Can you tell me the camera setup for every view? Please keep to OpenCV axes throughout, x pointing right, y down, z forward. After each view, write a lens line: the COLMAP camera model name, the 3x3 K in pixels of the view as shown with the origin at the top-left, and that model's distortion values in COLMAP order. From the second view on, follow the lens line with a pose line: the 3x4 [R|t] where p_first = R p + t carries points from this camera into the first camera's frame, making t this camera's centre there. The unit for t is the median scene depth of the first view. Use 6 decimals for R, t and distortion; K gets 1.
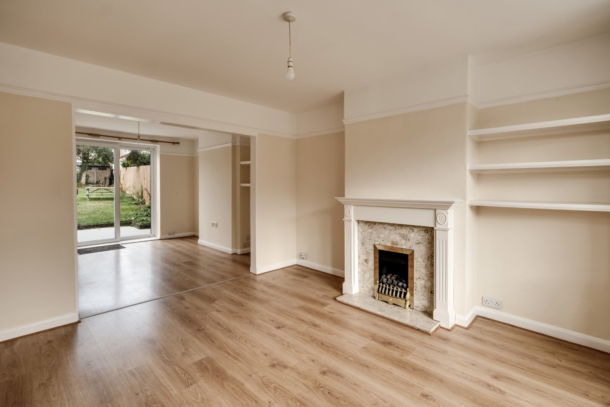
lens RADIAL K [[284.5, 0, 304.6], [0, 284.5, 191.9], [0, 0, 1]] dist [-0.000508, 0.000096]
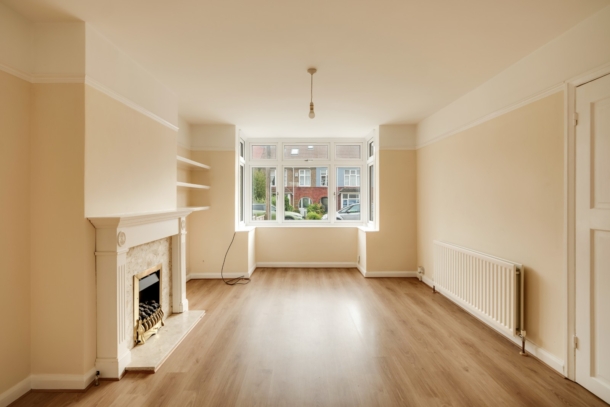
lens RADIAL K [[286.4, 0, 305.0], [0, 286.4, 203.5], [0, 0, 1]] dist [0.002459, 0.000595]
pose [[-0.709101, -0.013754, 0.704973, -0.648211], [0.012814, 0.999393, 0.032388, -0.025564], [-0.704991, 0.032000, -0.708494, 1.313826]]
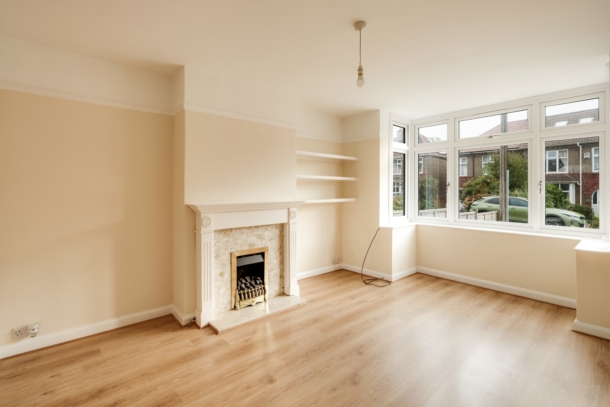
lens RADIAL K [[290.5, 0, 304.8], [0, 290.5, 191.2], [0, 0, 1]] dist [-0.003044, -0.000385]
pose [[0.069444, -0.005846, 0.997569, -0.737908], [0.019486, 0.999800, 0.004502, -0.016832], [-0.997395, 0.019126, 0.069544, 0.751625]]
